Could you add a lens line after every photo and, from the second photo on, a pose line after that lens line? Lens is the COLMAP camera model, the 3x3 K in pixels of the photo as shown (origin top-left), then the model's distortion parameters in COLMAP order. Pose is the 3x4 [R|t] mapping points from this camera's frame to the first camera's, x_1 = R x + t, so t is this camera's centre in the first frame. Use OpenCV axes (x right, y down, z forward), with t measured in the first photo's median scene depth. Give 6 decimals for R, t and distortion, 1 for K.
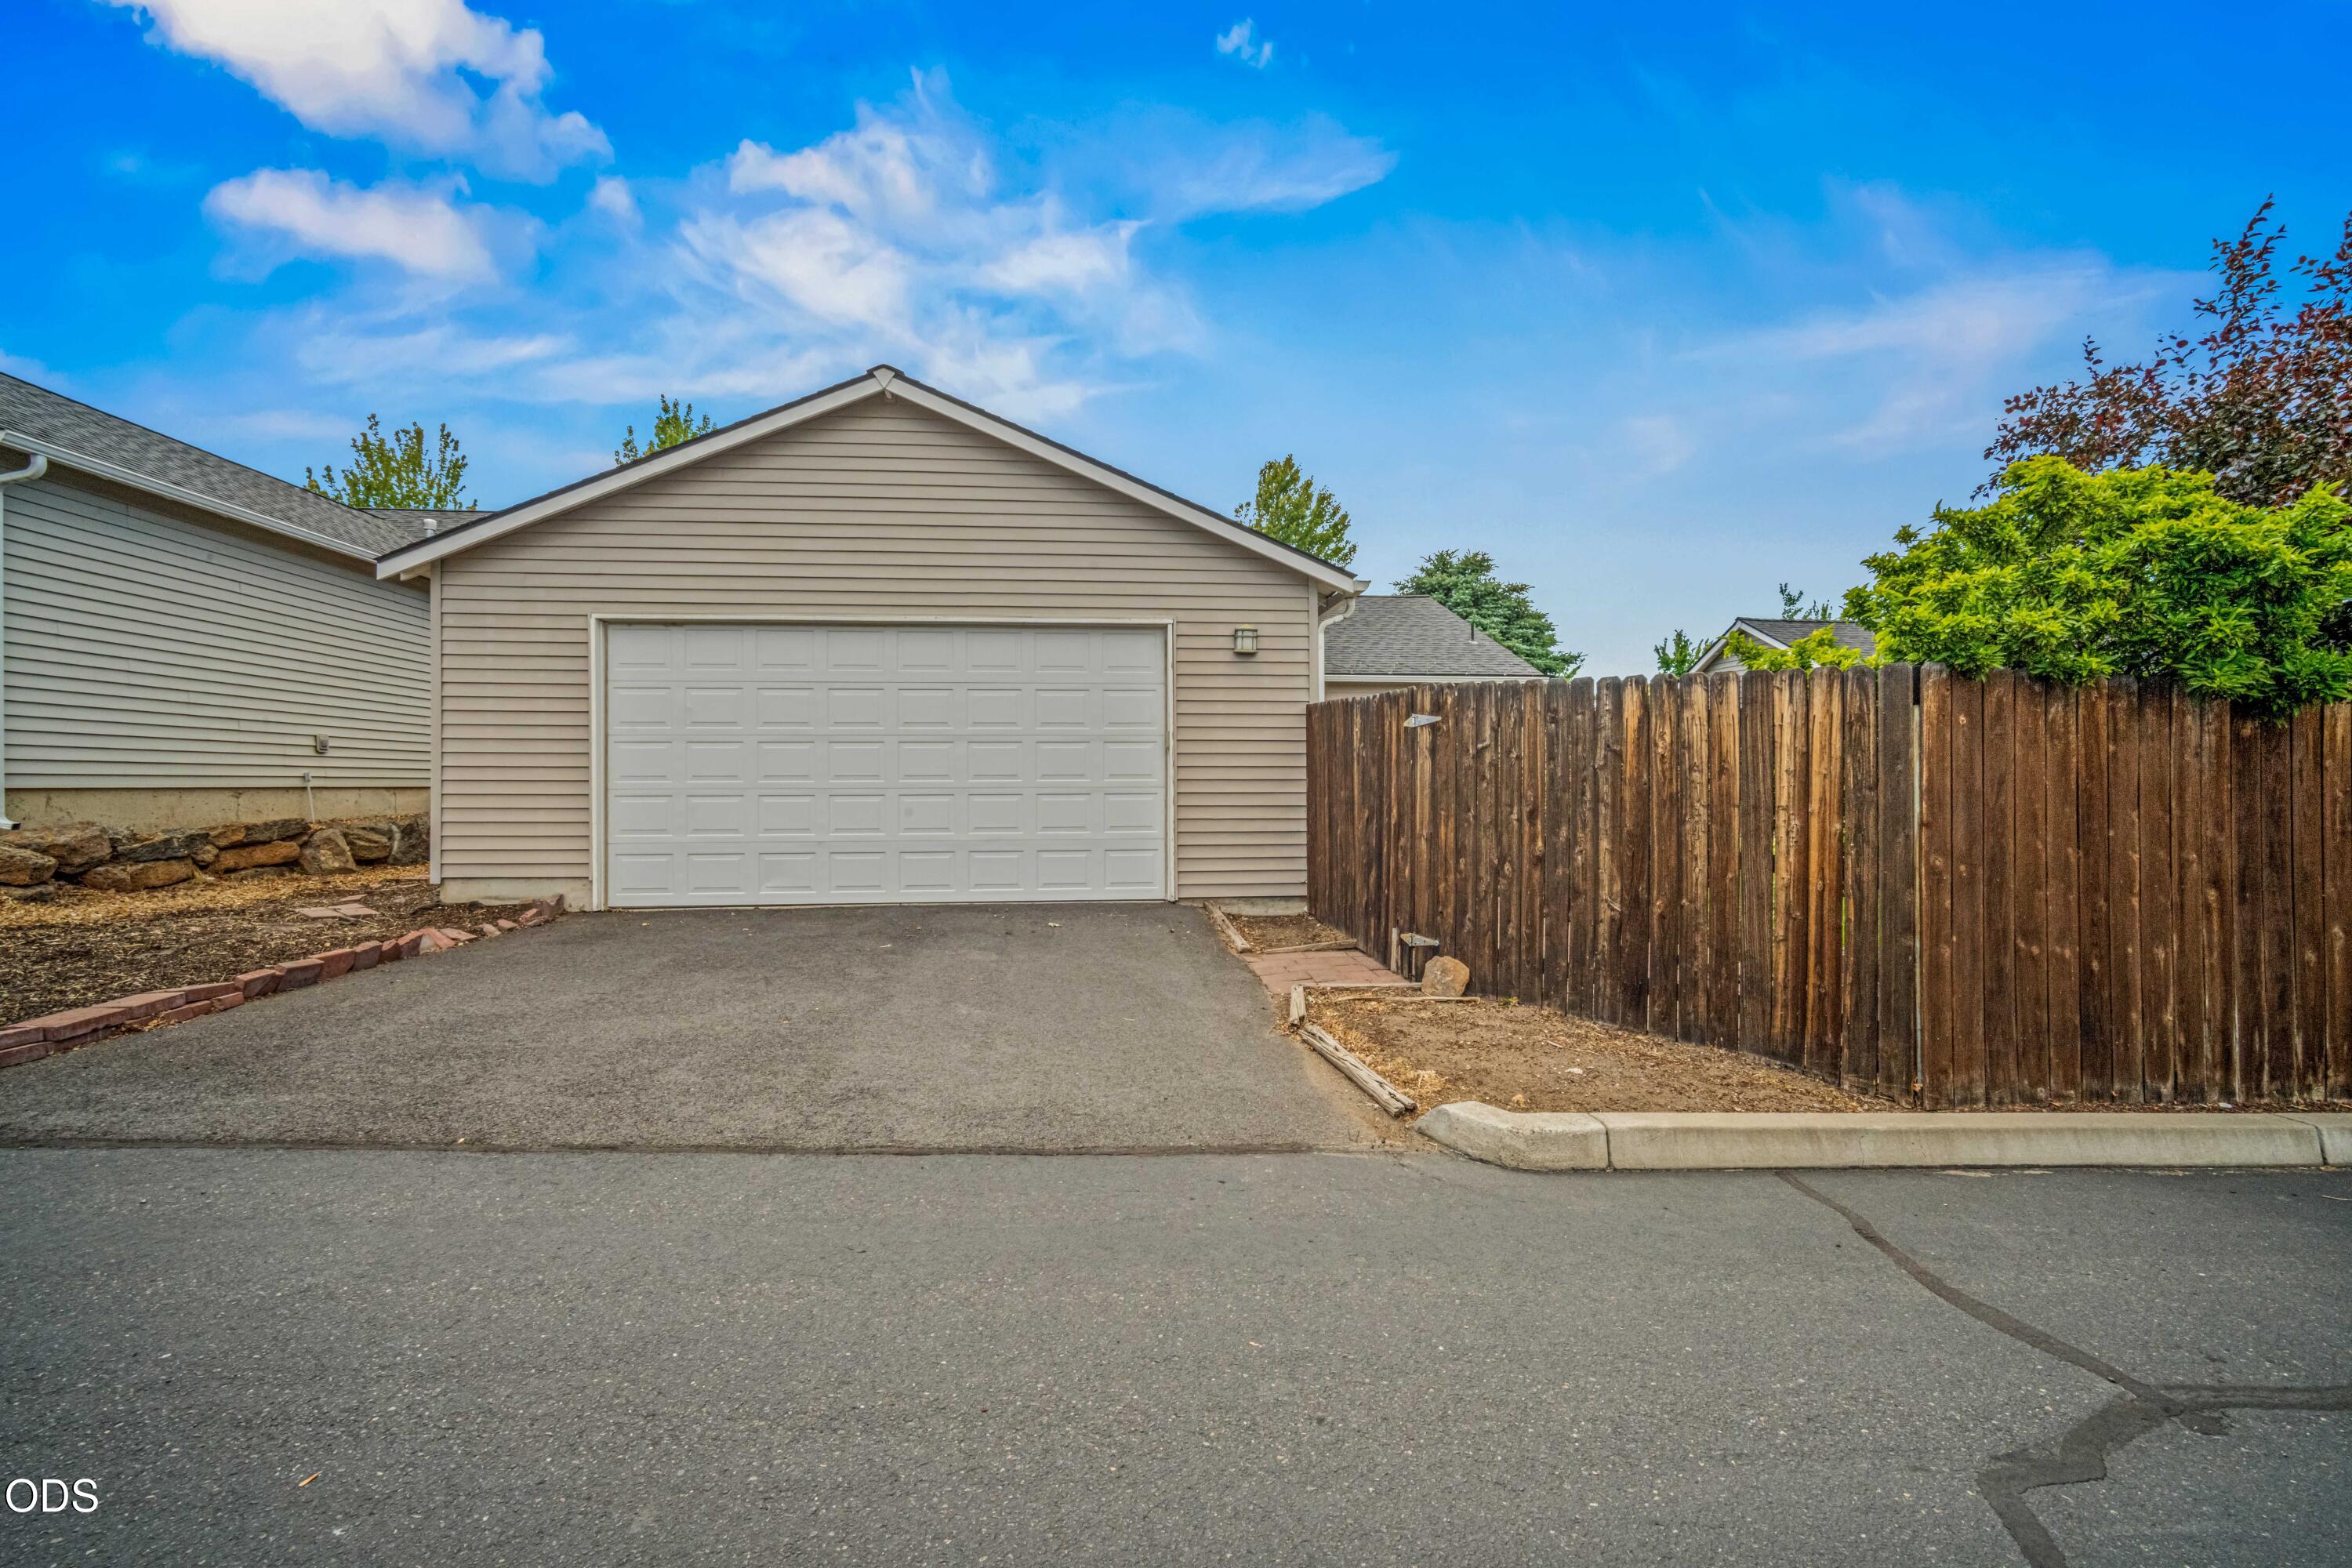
lens RADIAL K [[1040.7, 0, 1177.9], [0, 1040.7, 797.1], [0, 0, 1]] dist [-0.009638, 0.000839]
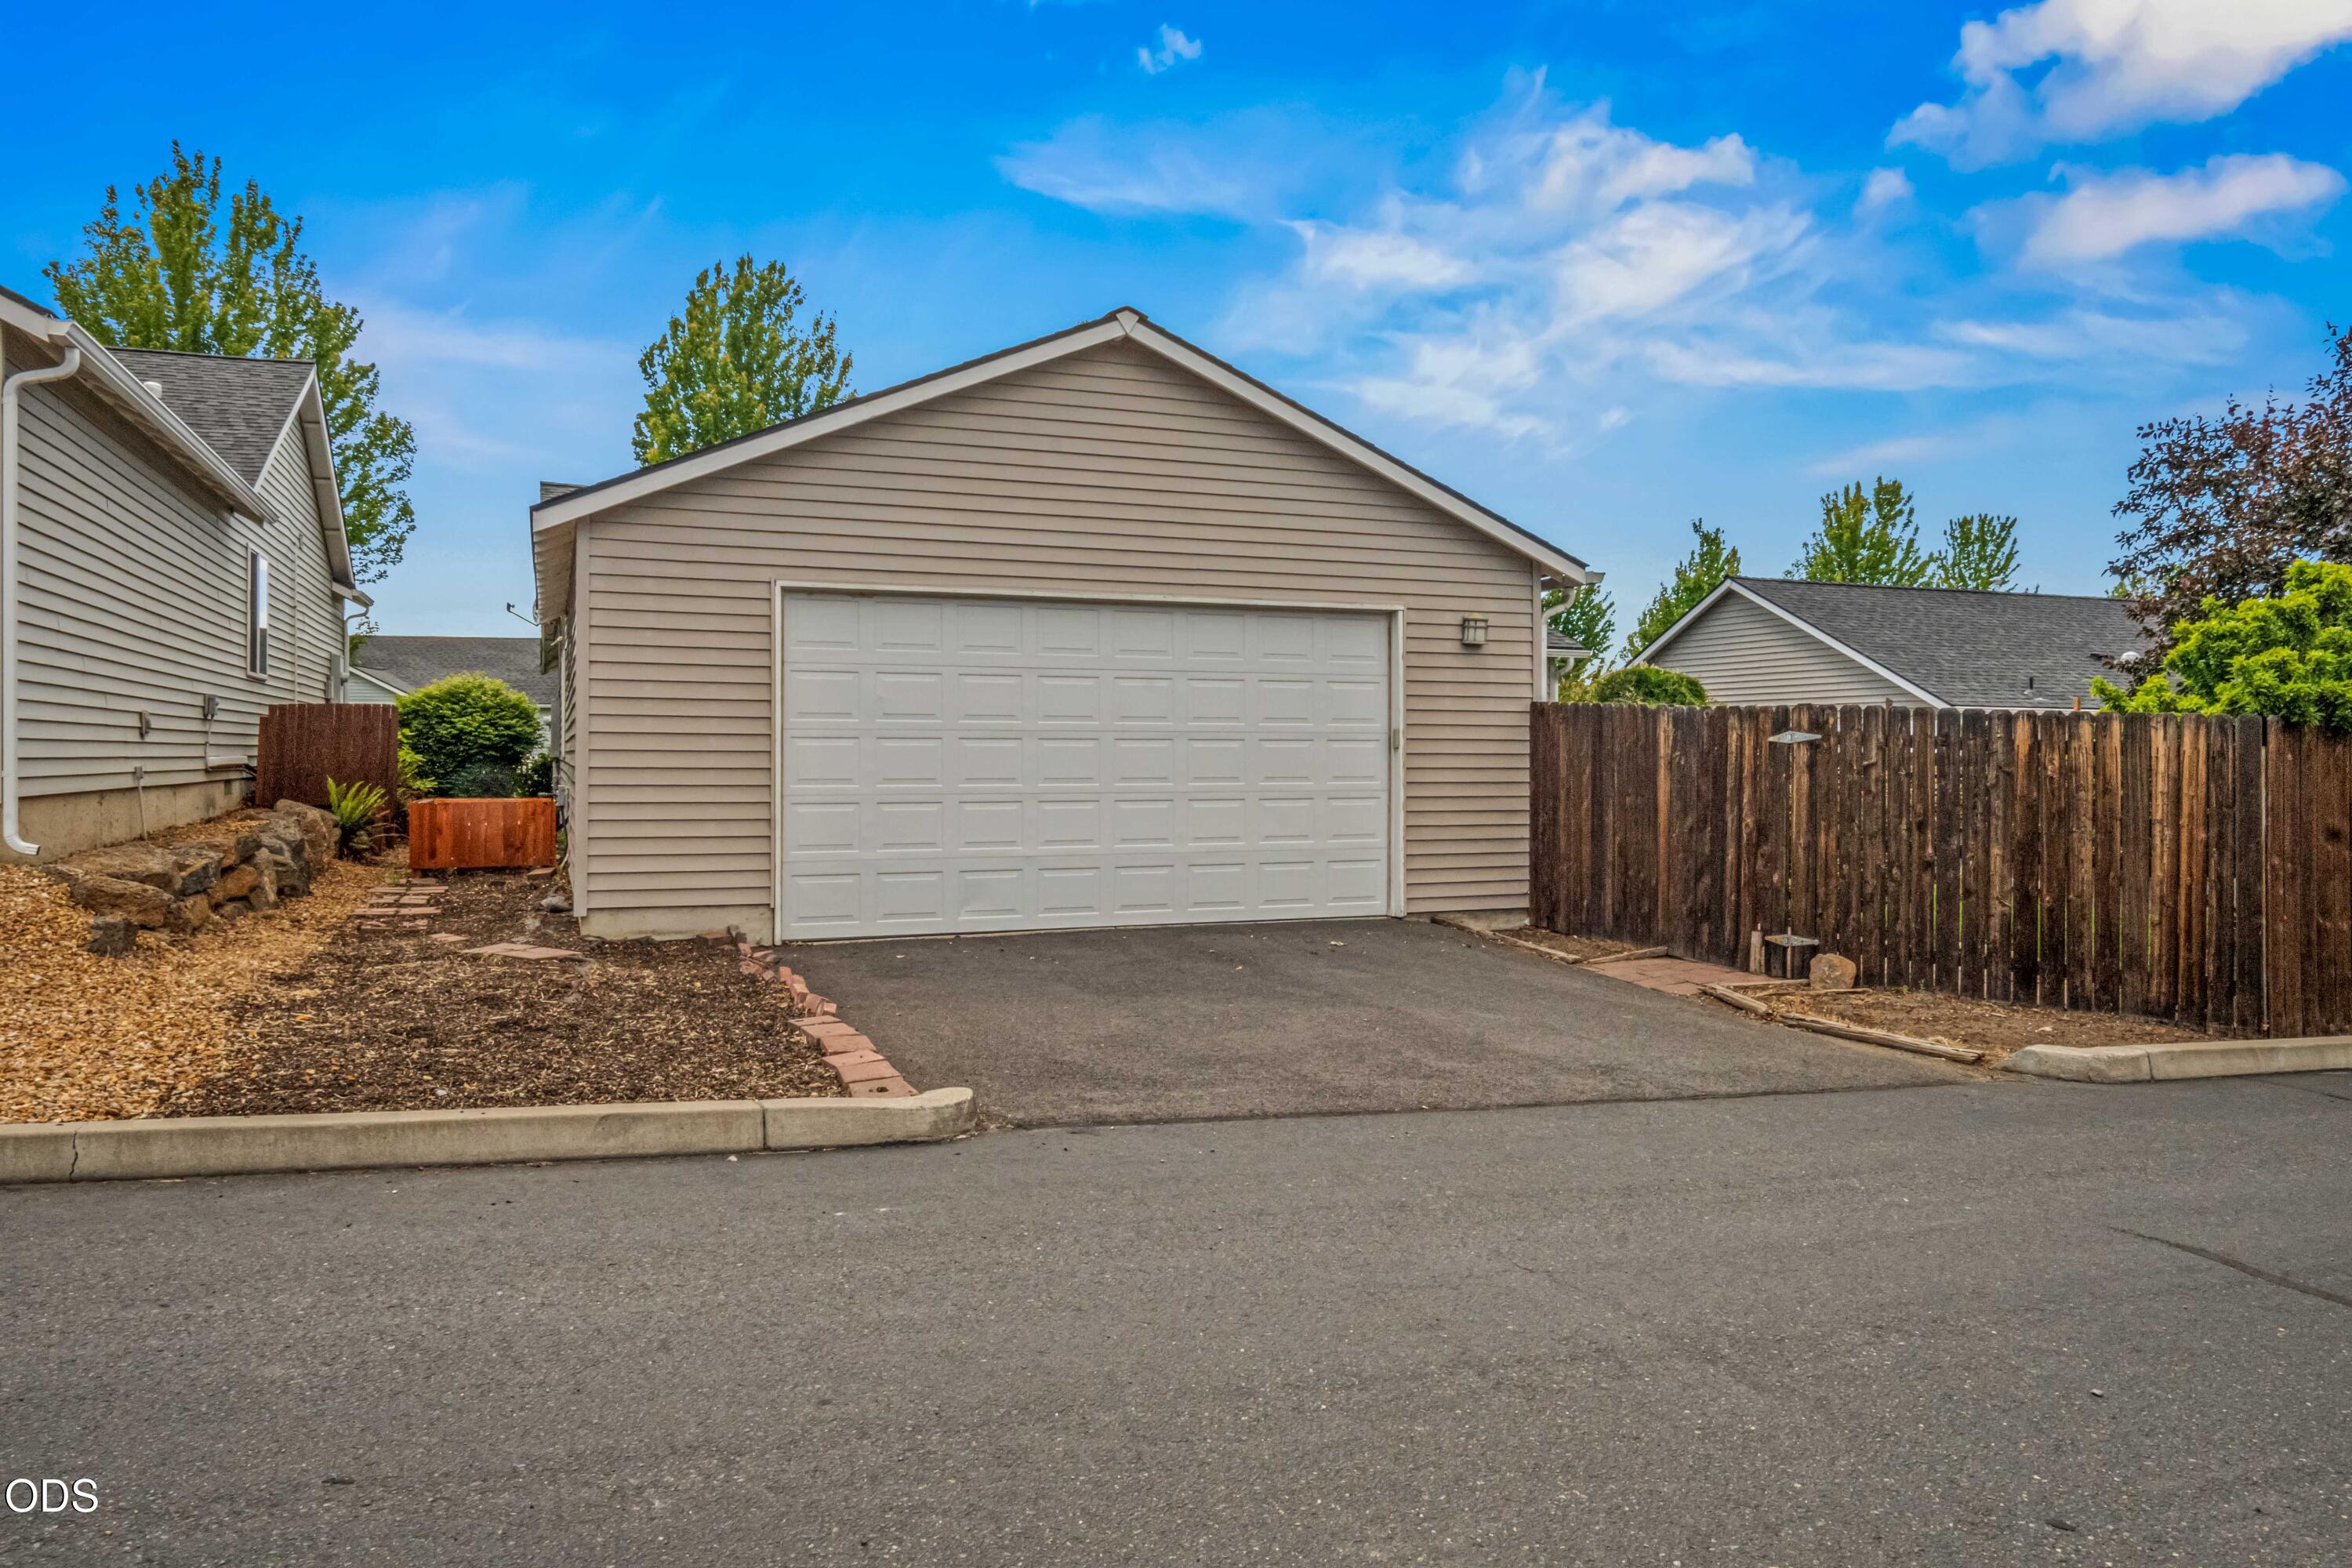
lens RADIAL K [[1602.4, 0, 1181.3], [0, 1602.4, 790.2], [0, 0, 1]] dist [-0.012604, -0.001865]
pose [[0.959169, -0.000963, 0.282831, -0.897052], [-0.001632, 0.999959, 0.008938, -0.034479], [-0.282828, -0.009034, 0.959128, -0.435508]]
